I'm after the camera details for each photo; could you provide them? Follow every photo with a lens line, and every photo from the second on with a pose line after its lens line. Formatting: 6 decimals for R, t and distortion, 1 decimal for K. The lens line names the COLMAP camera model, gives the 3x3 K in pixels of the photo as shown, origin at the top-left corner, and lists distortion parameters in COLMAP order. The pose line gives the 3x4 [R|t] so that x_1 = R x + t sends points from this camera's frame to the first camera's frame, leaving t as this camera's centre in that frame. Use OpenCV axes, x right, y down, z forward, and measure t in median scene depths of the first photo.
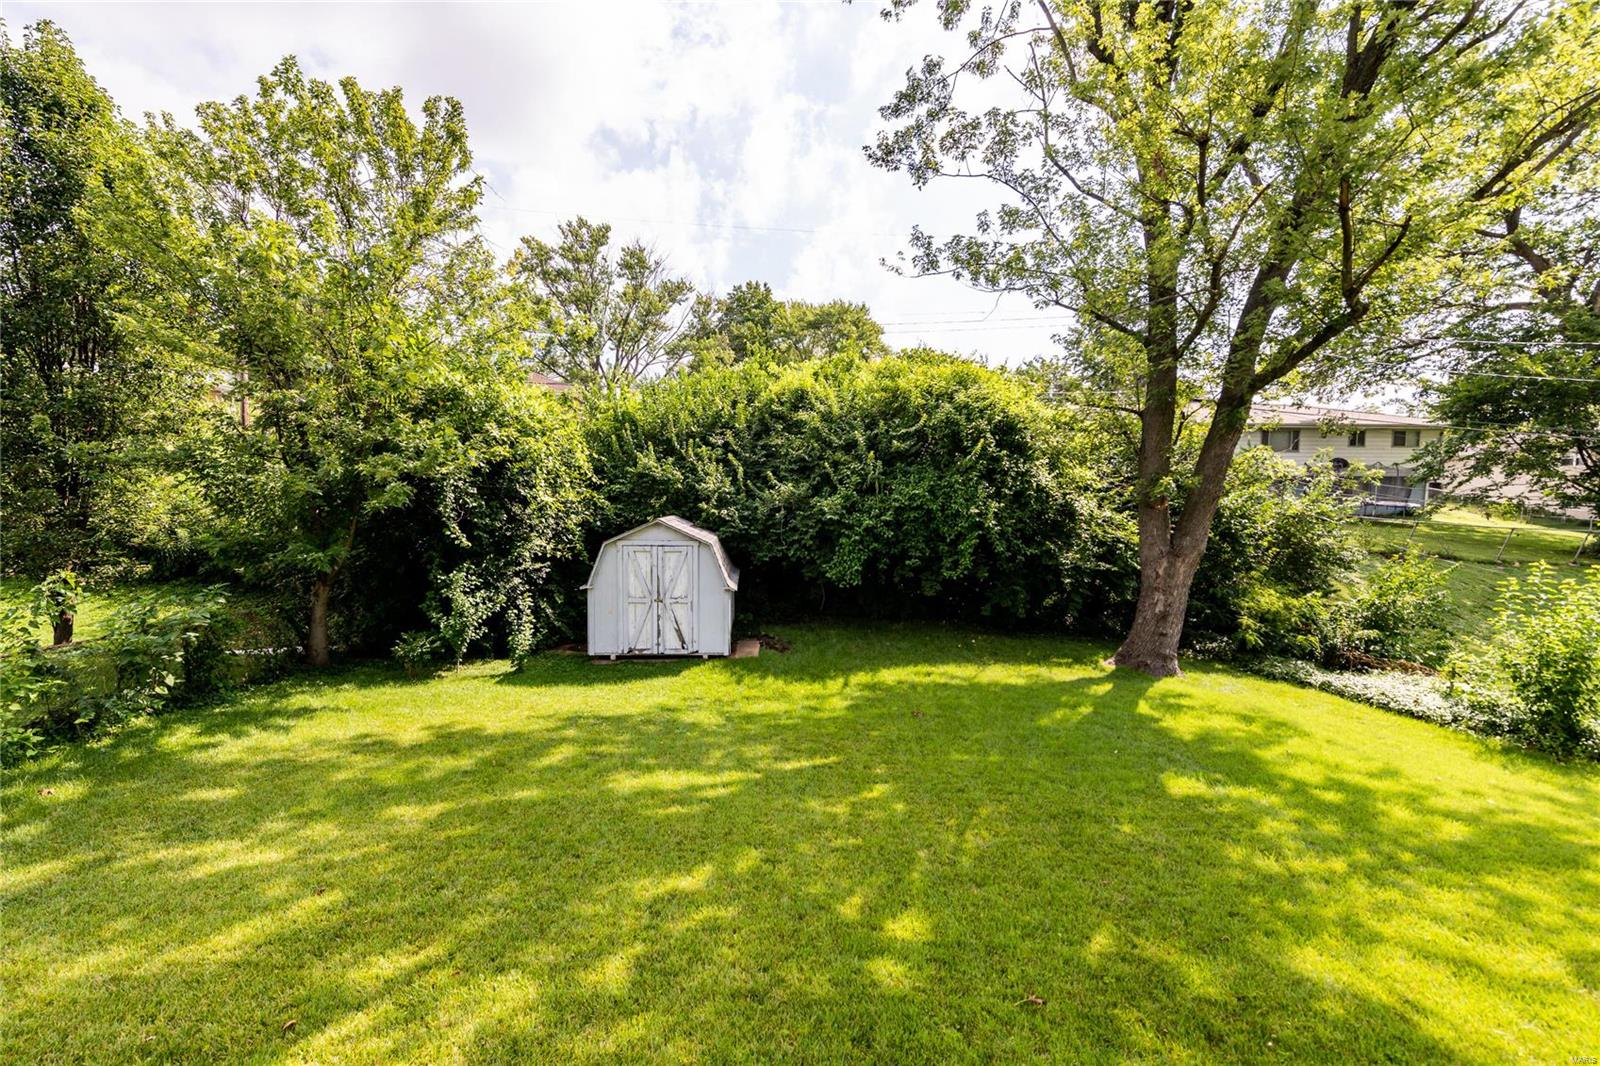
lens RADIAL K [[698.7, 0, 800.6], [0, 698.7, 533.9], [0, 0, 1]] dist [-0.003588, -0.001153]
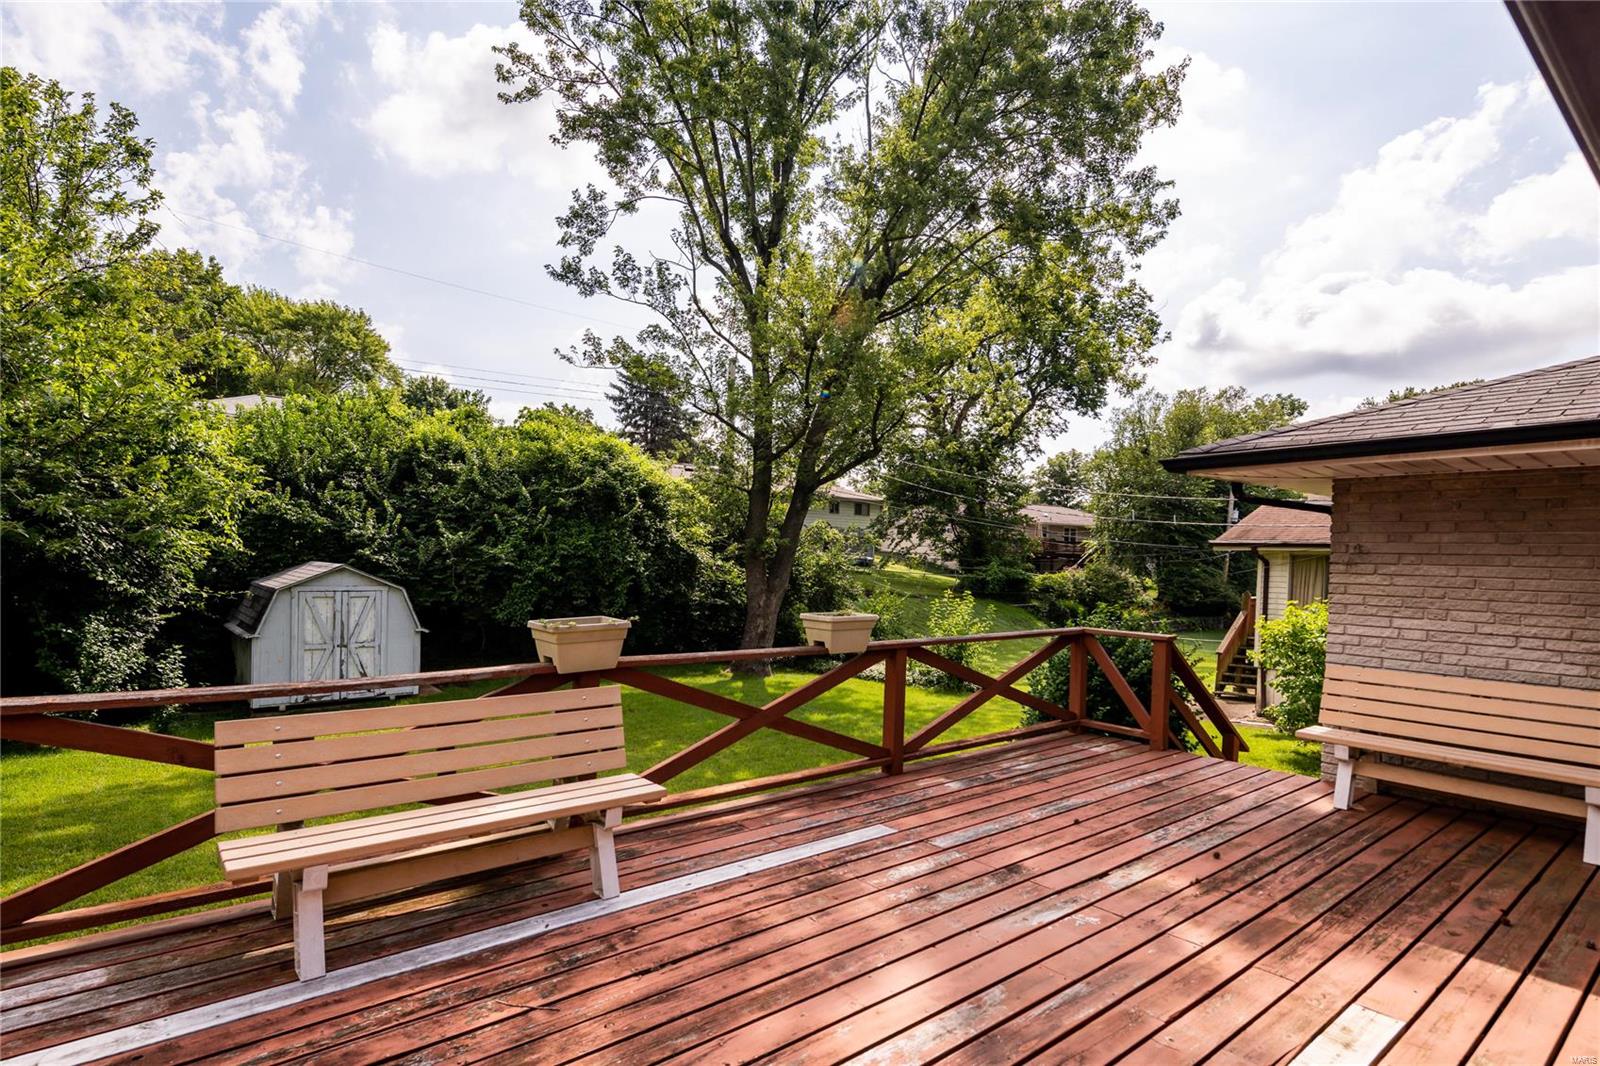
lens RADIAL K [[807.6, 0, 799.4], [0, 807.6, 532.5], [0, 0, 1]] dist [0.008711, -0.001277]
pose [[0.785178, 0.031092, 0.618489, -0.384384], [0.011108, 0.997871, -0.064266, 0.014590], [-0.619170, 0.057330, 0.783161, -0.300551]]
